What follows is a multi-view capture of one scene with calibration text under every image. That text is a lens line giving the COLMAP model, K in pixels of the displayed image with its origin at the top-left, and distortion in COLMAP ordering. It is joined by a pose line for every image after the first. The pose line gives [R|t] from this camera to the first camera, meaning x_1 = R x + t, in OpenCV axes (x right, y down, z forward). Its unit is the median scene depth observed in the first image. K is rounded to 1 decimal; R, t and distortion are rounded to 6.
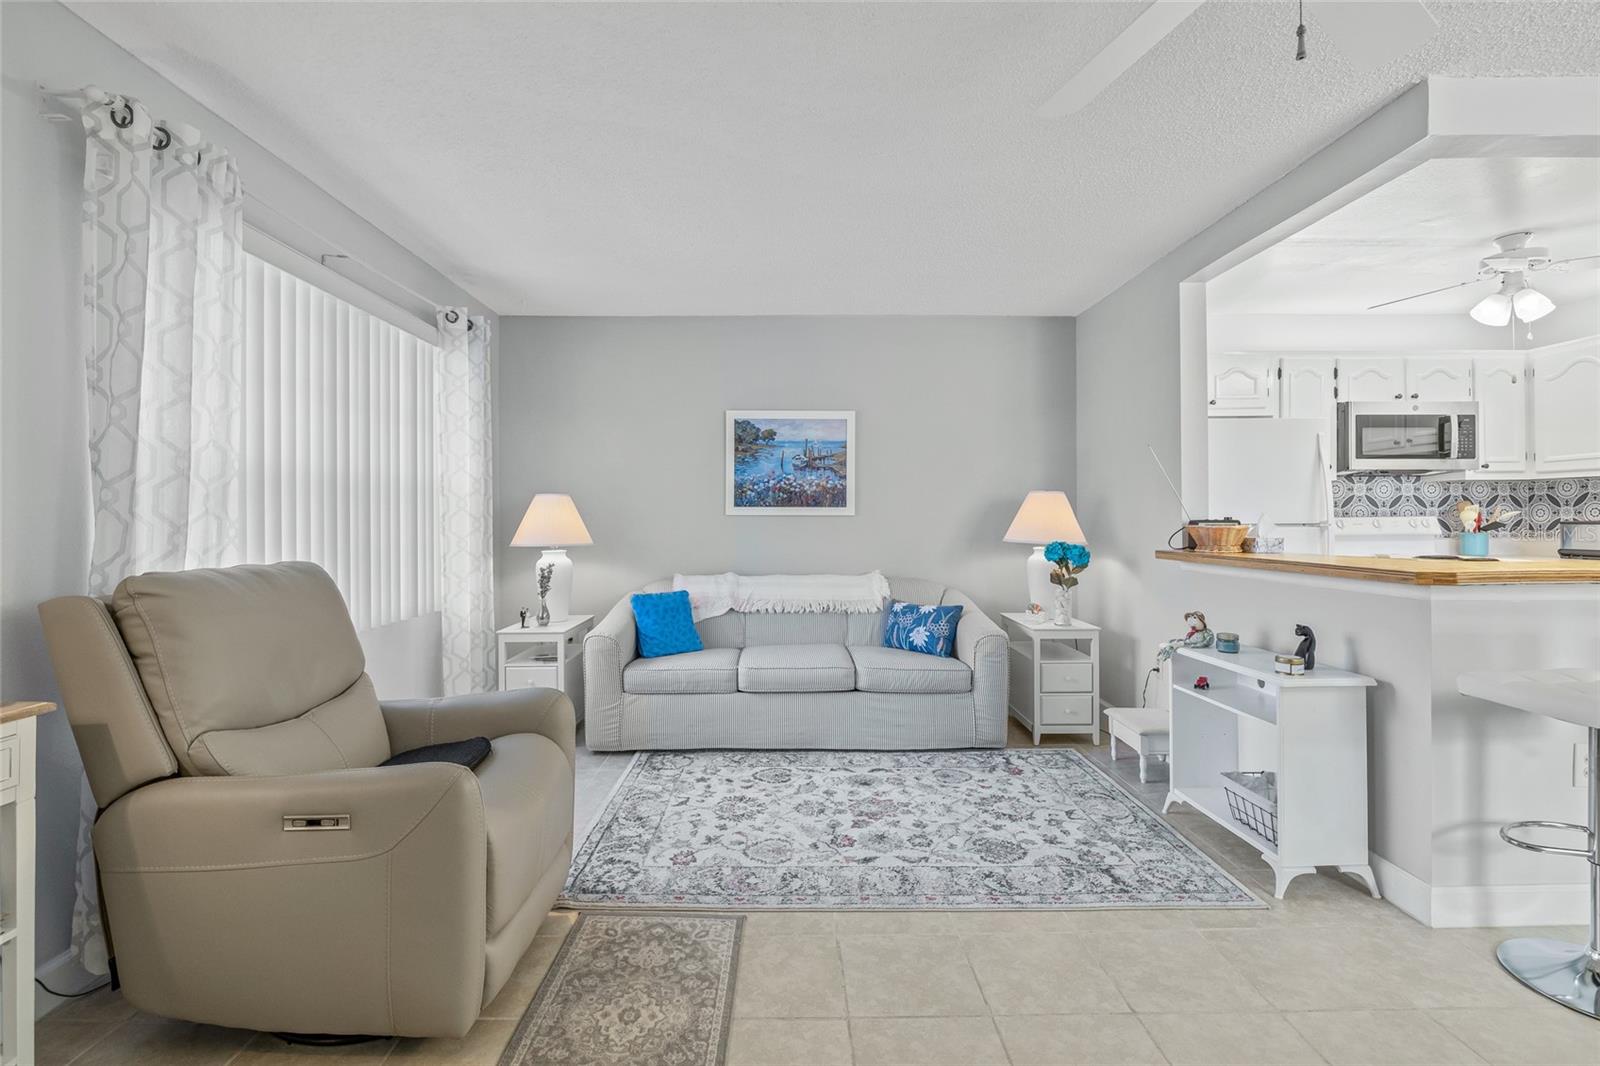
lens RADIAL K [[728.1, 0, 787.4], [0, 728.1, 515.2], [0, 0, 1]] dist [-0.003890, 0.001114]
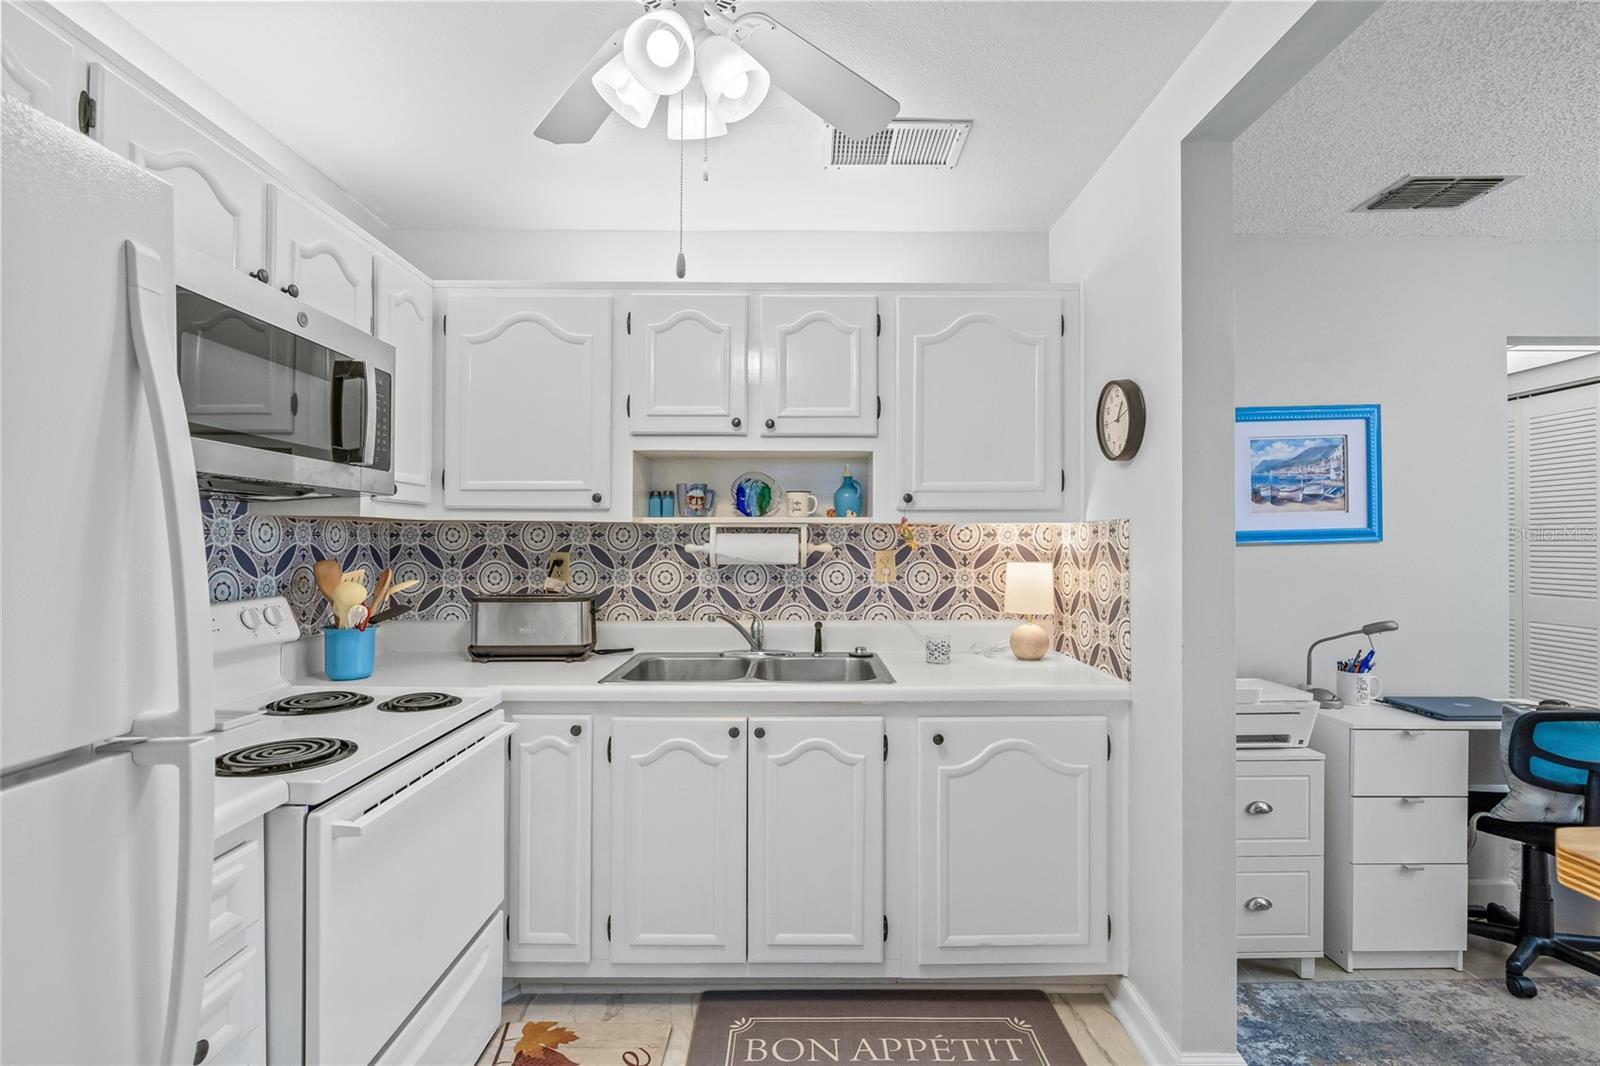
lens RADIAL K [[745.1, 0, 802.7], [0, 745.1, 534.8], [0, 0, 1]] dist [-0.004263, 0.000419]
pose [[0.003106, 0.013746, 0.999901, 0.542303], [-0.007280, 0.999879, -0.013723, -0.037764], [-0.999969, -0.007237, 0.003206, 0.828525]]
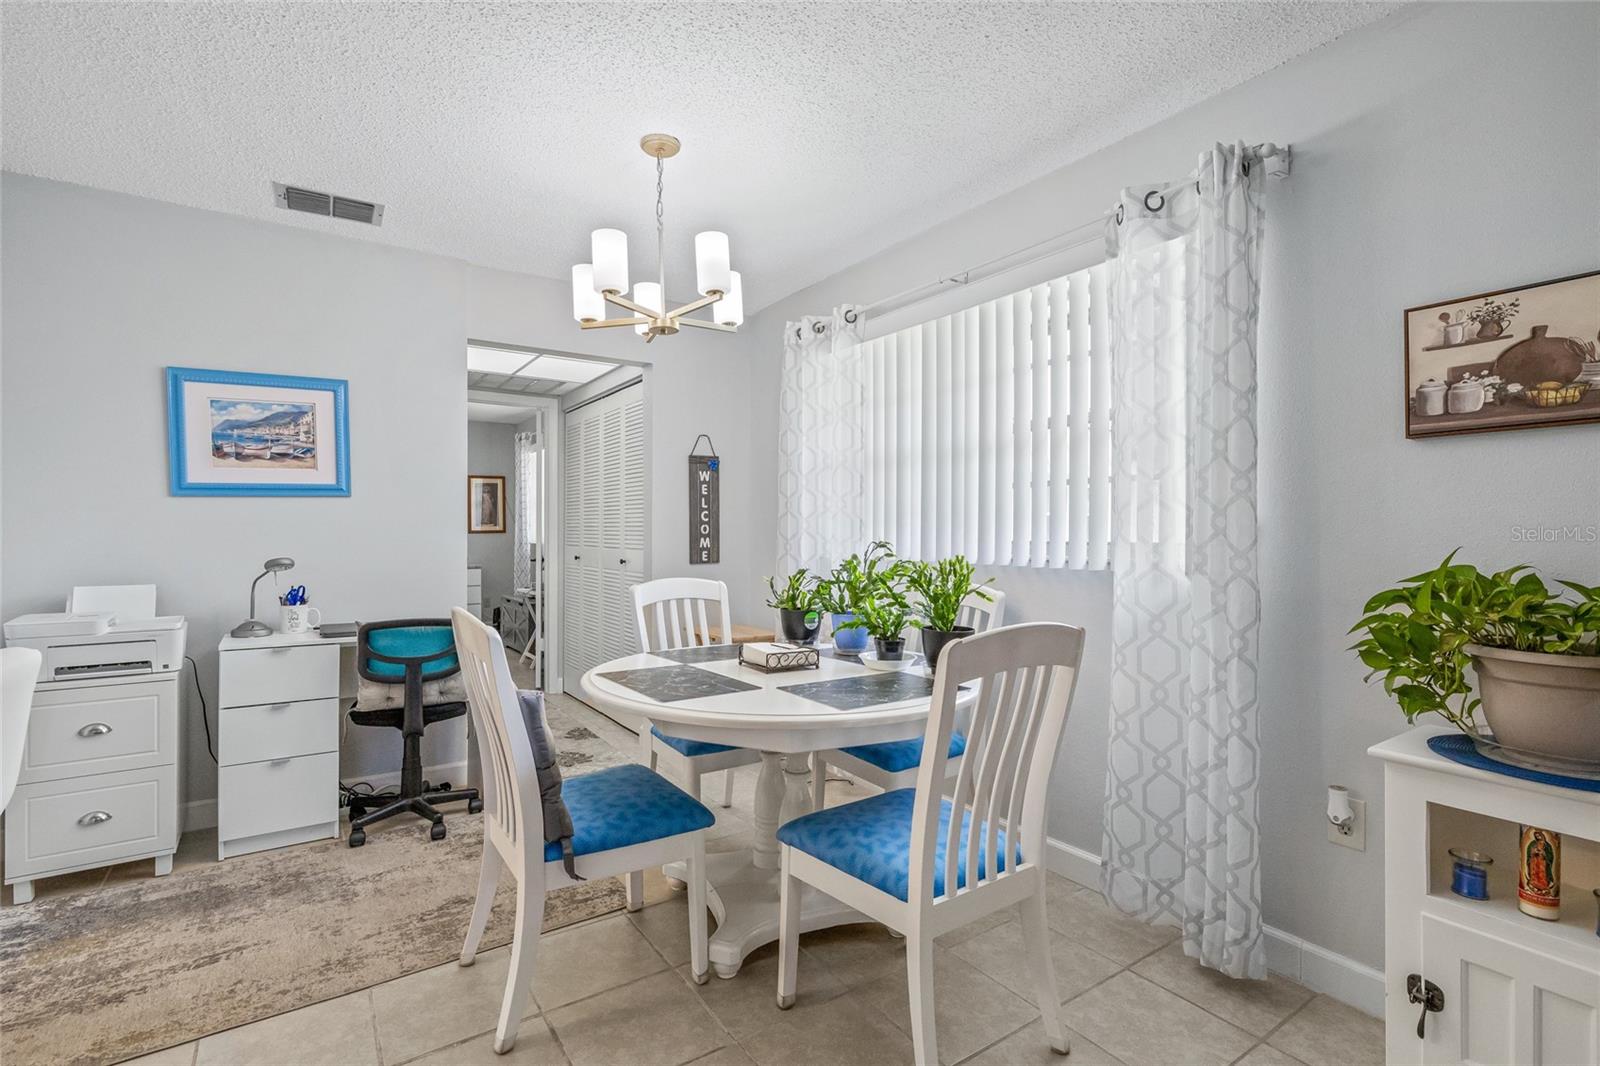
lens RADIAL K [[735.7, 0, 800.0], [0, 735.7, 533.0], [0, 0, 1]] dist [-0.007939, 0.000661]
pose [[-0.559177, 0.002304, 0.829045, 0.277166], [-0.004669, 0.999972, -0.005927, -0.000659], [-0.829035, -0.007185, -0.559150, 0.319116]]
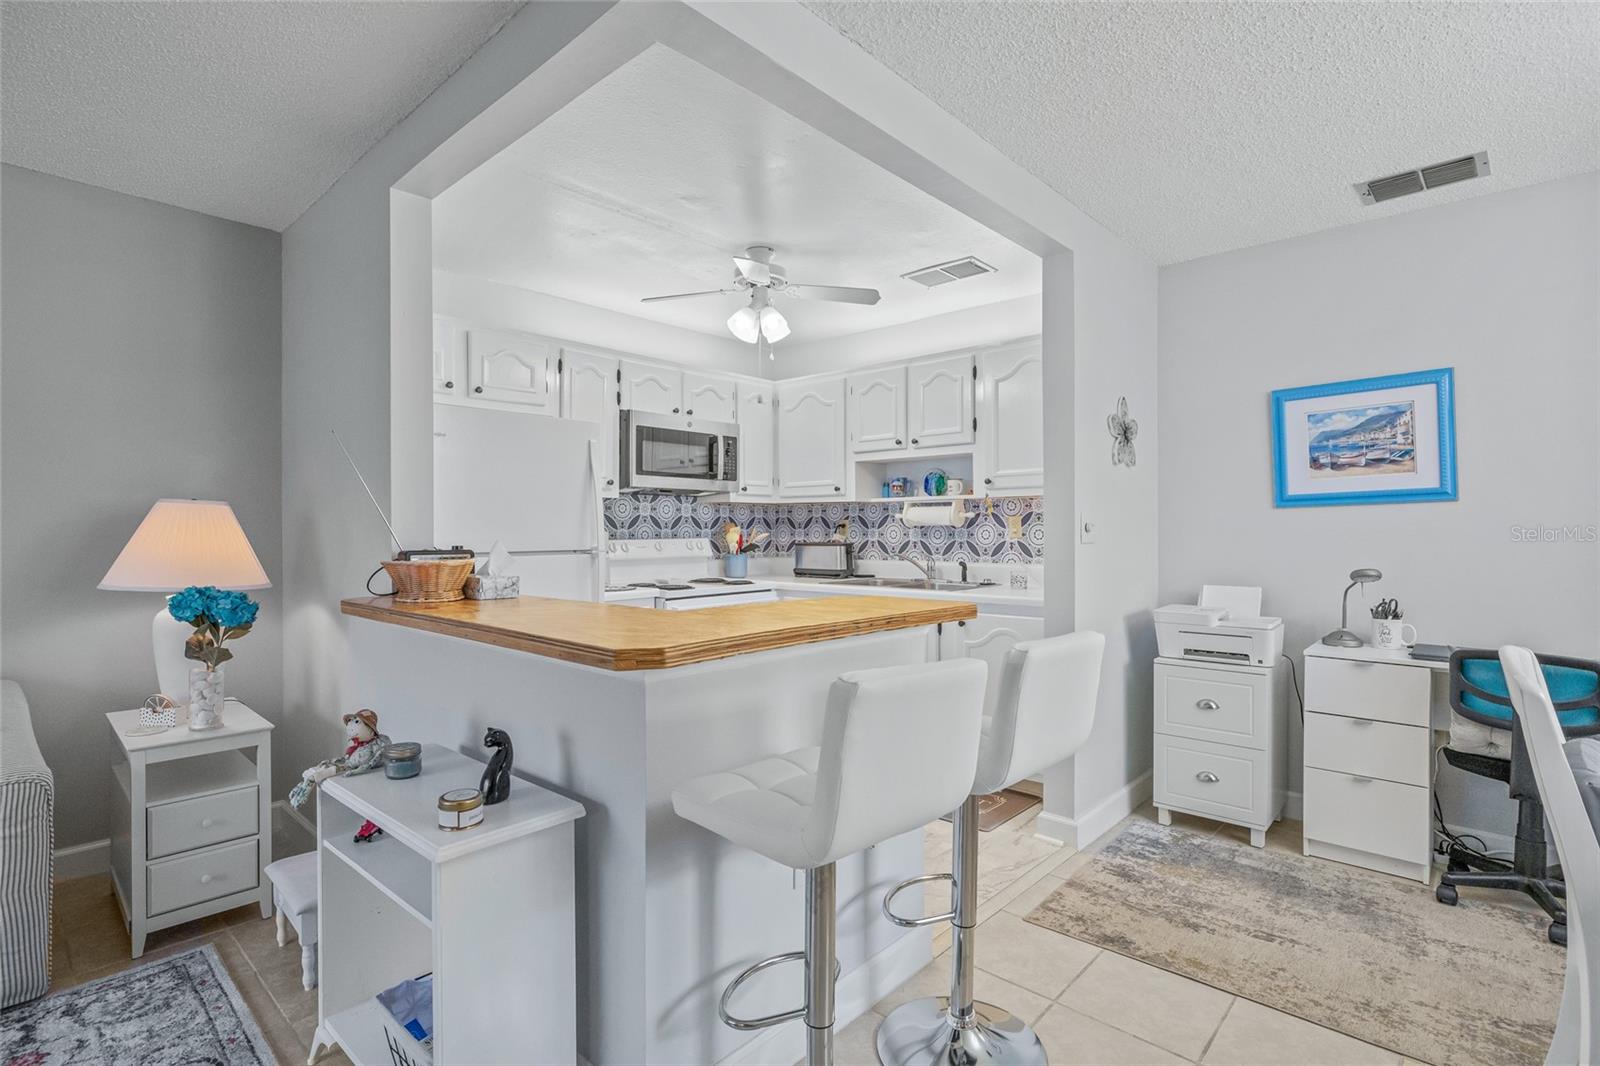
lens RADIAL K [[771.6, 0, 803.3], [0, 771.6, 532.2], [0, 0, 1]] dist [-0.002284, 0.000806]
pose [[0.682962, 0.001151, 0.730453, 0.259323], [-0.005095, 0.999982, 0.003188, -0.012617], [-0.730436, -0.005899, 0.682956, 0.229128]]
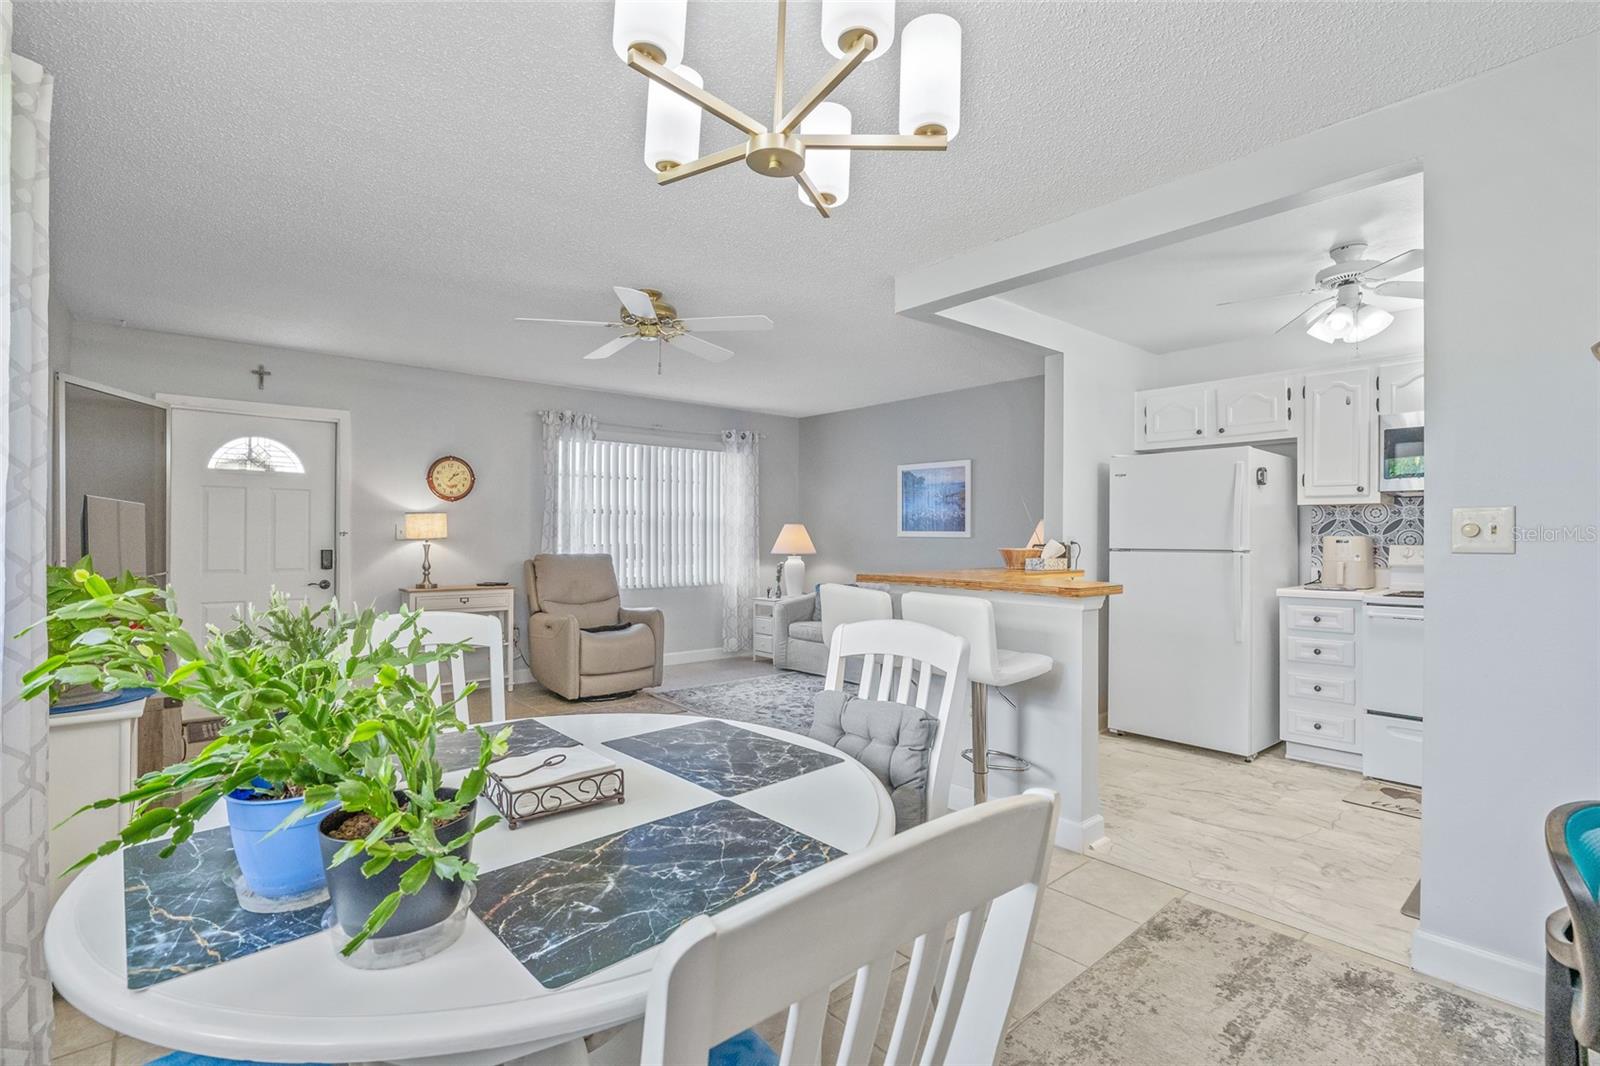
lens RADIAL K [[740.5, 0, 798.1], [0, 740.5, 533.7], [0, 0, 1]] dist [-0.006518, -0.000097]
pose [[0.645254, 0.005315, -0.763949, 1.127685], [-0.002555, 0.999985, 0.004799, -0.015456], [0.763963, -0.001145, 0.645258, -0.143917]]
